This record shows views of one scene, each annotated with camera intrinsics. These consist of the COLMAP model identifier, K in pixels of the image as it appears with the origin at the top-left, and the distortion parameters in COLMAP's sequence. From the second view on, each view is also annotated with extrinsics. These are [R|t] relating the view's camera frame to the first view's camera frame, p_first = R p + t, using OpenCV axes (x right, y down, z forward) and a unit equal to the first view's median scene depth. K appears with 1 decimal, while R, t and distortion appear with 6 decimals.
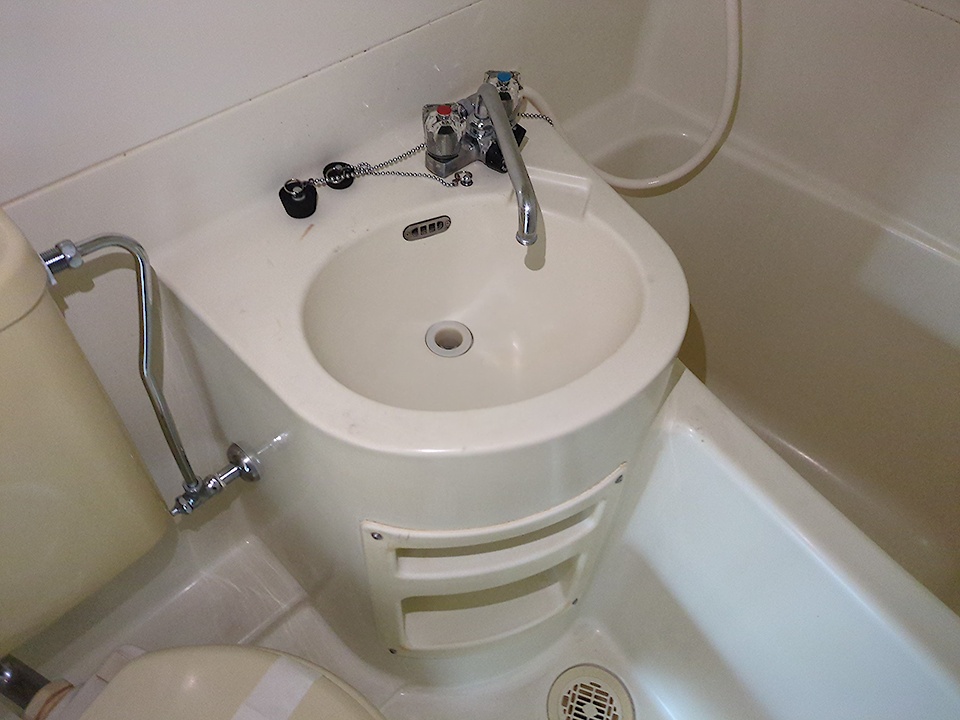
lens RADIAL K [[722.5, 0, 480.0], [0, 722.5, 360.0], [0, 0, 1]] dist [0.070407, -0.065935]
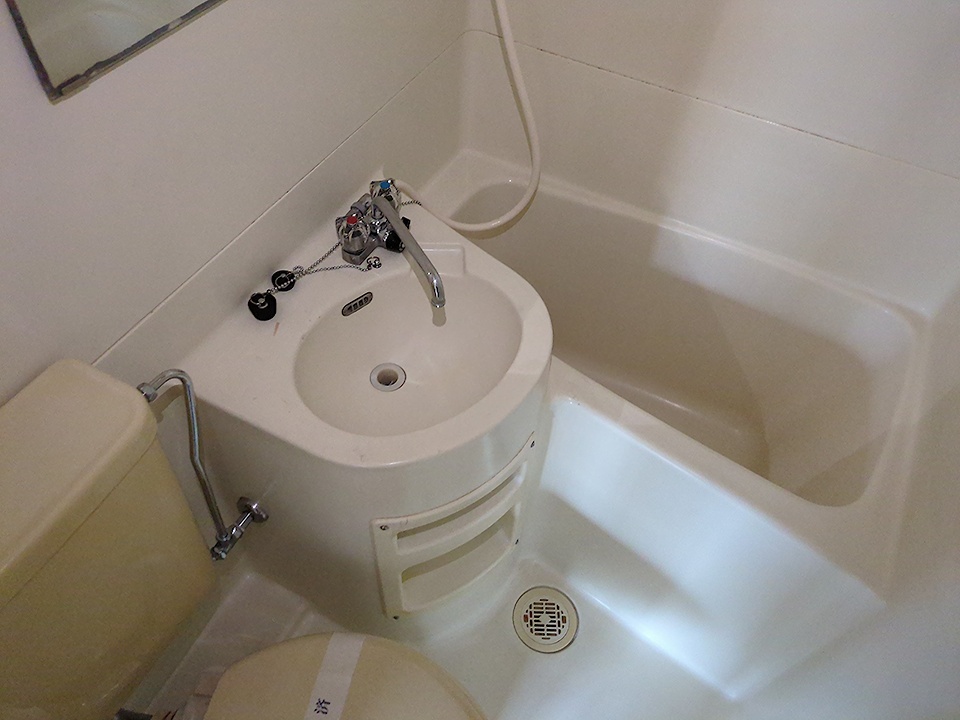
lens RADIAL K [[722.5, 0, 480.0], [0, 722.5, 360.0], [0, 0, 1]] dist [0.070407, -0.065935]
pose [[0.951286, -0.240574, 0.192820, -0.139511], [0.238992, 0.970501, 0.031782, -0.066136], [-0.194778, 0.015849, 0.980719, -0.380246]]
